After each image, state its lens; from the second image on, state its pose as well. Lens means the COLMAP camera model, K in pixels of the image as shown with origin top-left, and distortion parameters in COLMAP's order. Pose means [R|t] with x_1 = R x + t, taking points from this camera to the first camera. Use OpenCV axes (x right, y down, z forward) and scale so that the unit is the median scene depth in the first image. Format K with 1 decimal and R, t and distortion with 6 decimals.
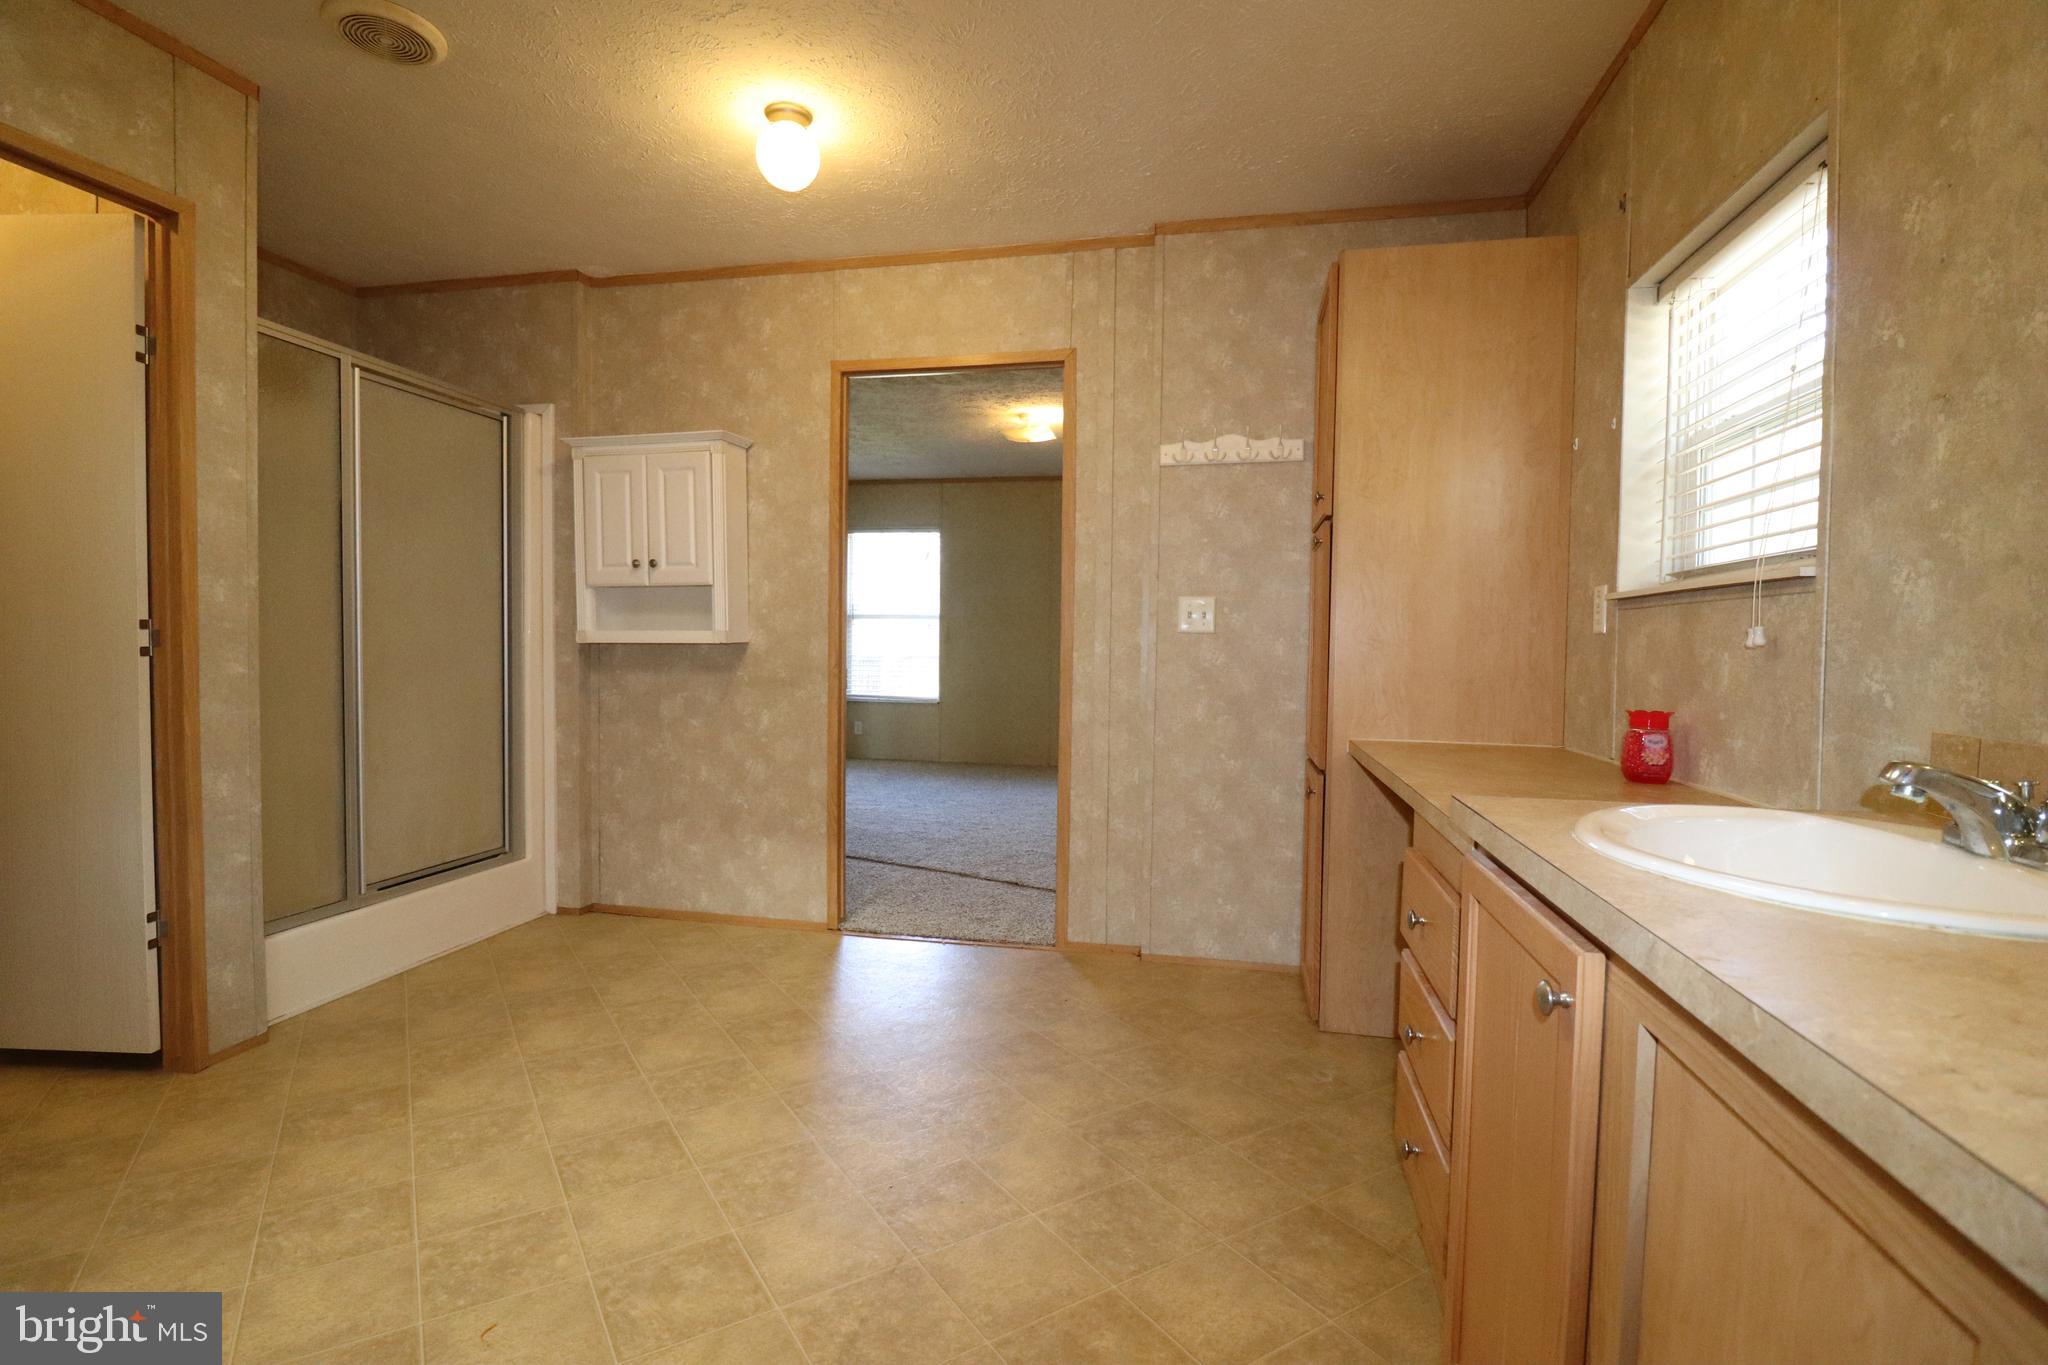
lens RADIAL K [[944.2, 0, 1041.1], [0, 944.2, 678.3], [0, 0, 1]] dist [-0.007166, -0.009826]
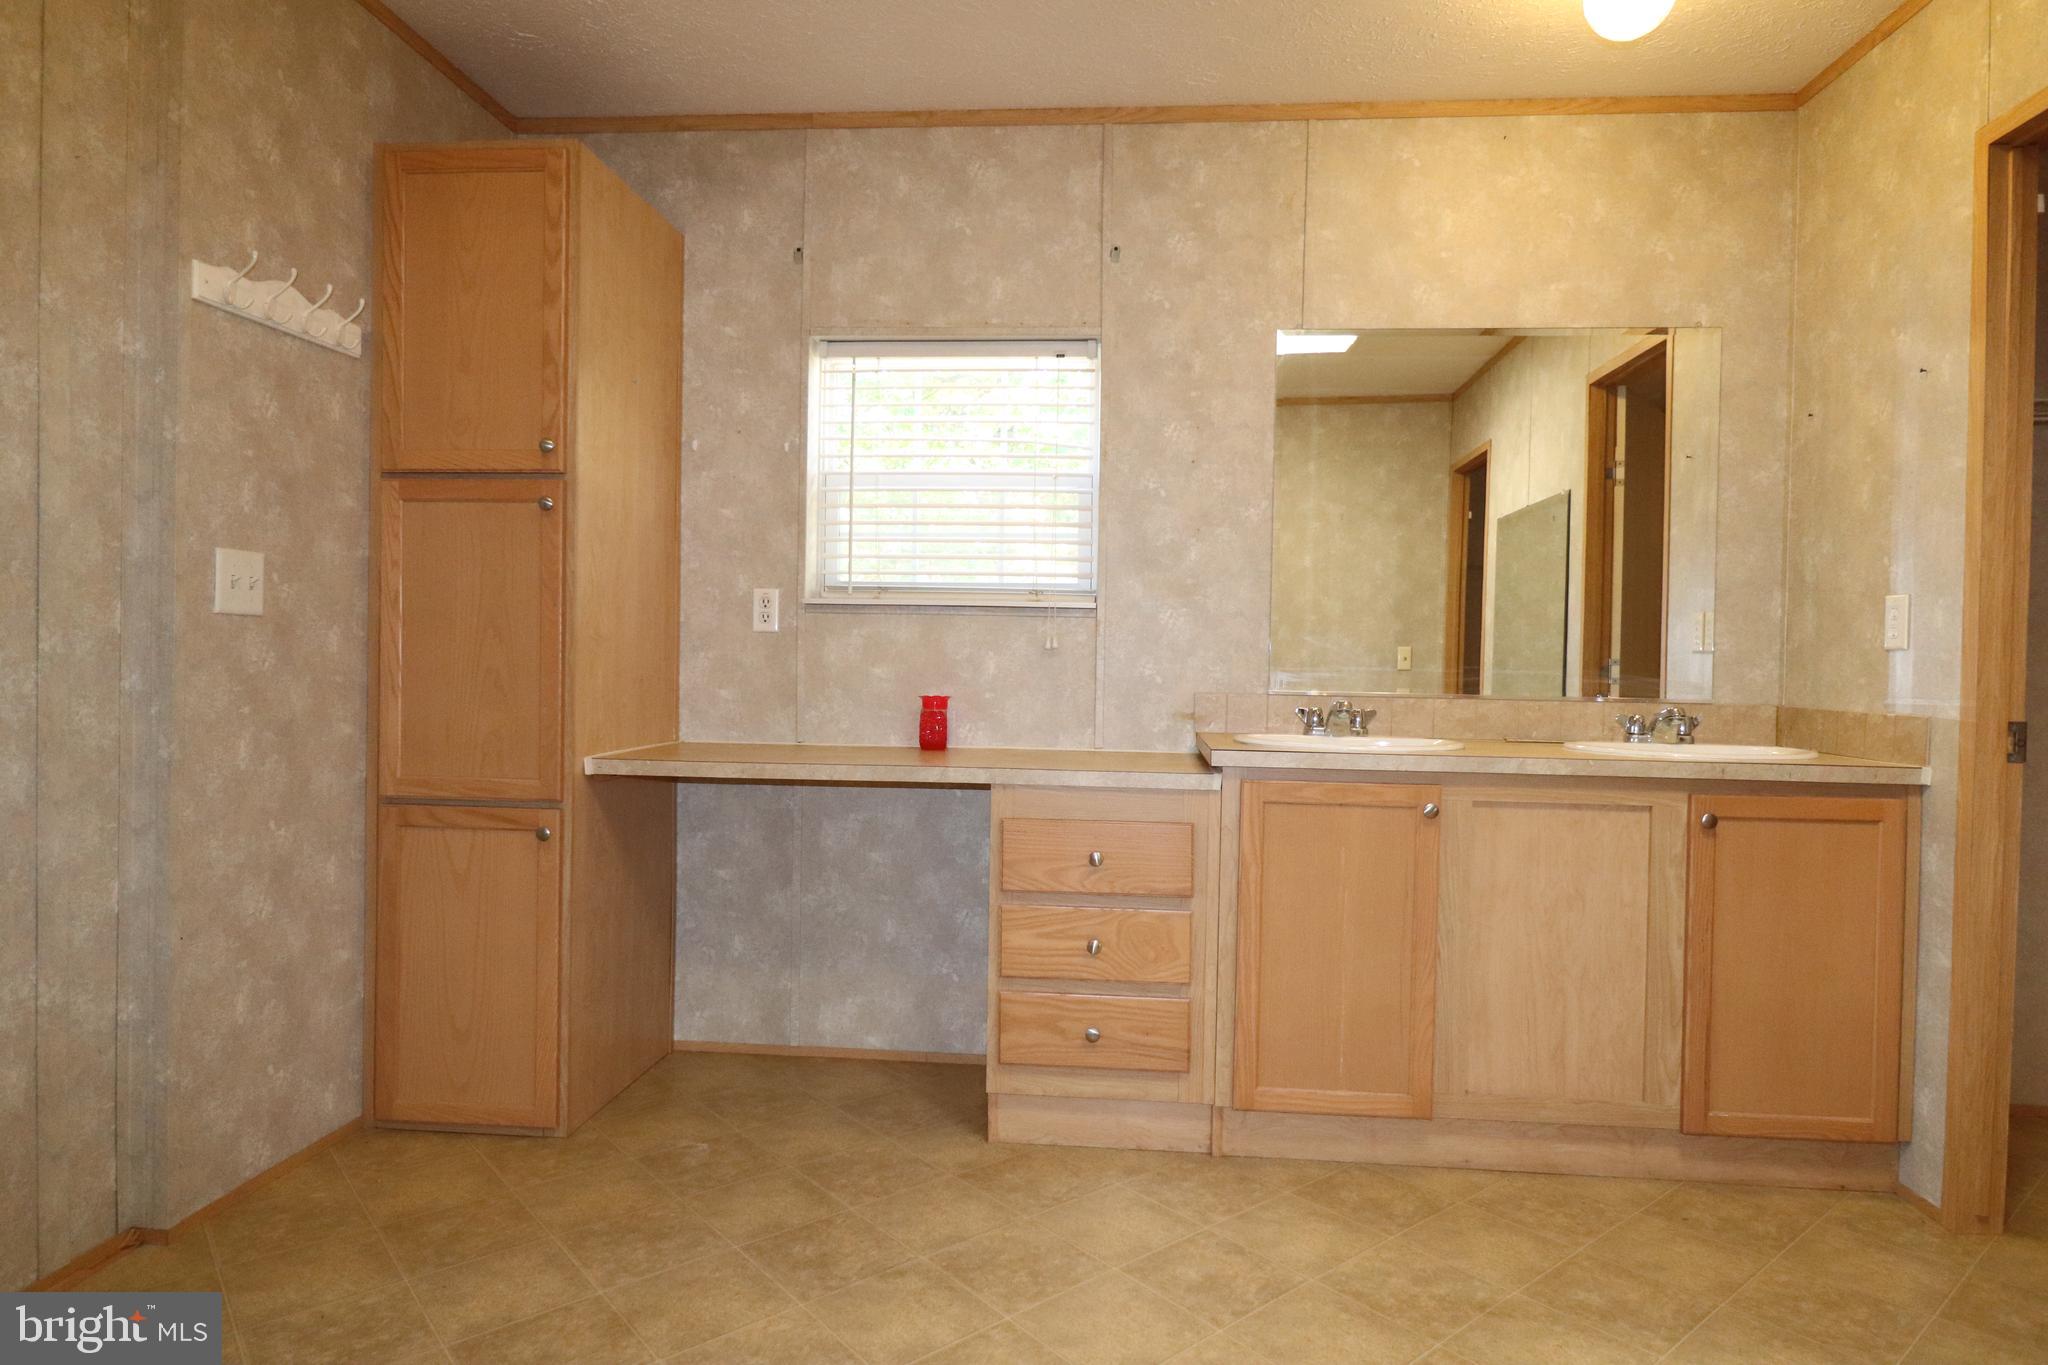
lens RADIAL K [[1155.5, 0, 1039.7], [0, 1155.5, 687.8], [0, 0, 1]] dist [0.004182, -0.008837]
pose [[-0.105770, -0.040444, 0.993568, -0.584404], [0.017327, 0.998946, 0.042507, -0.025655], [-0.994240, 0.021711, -0.104958, 0.606959]]
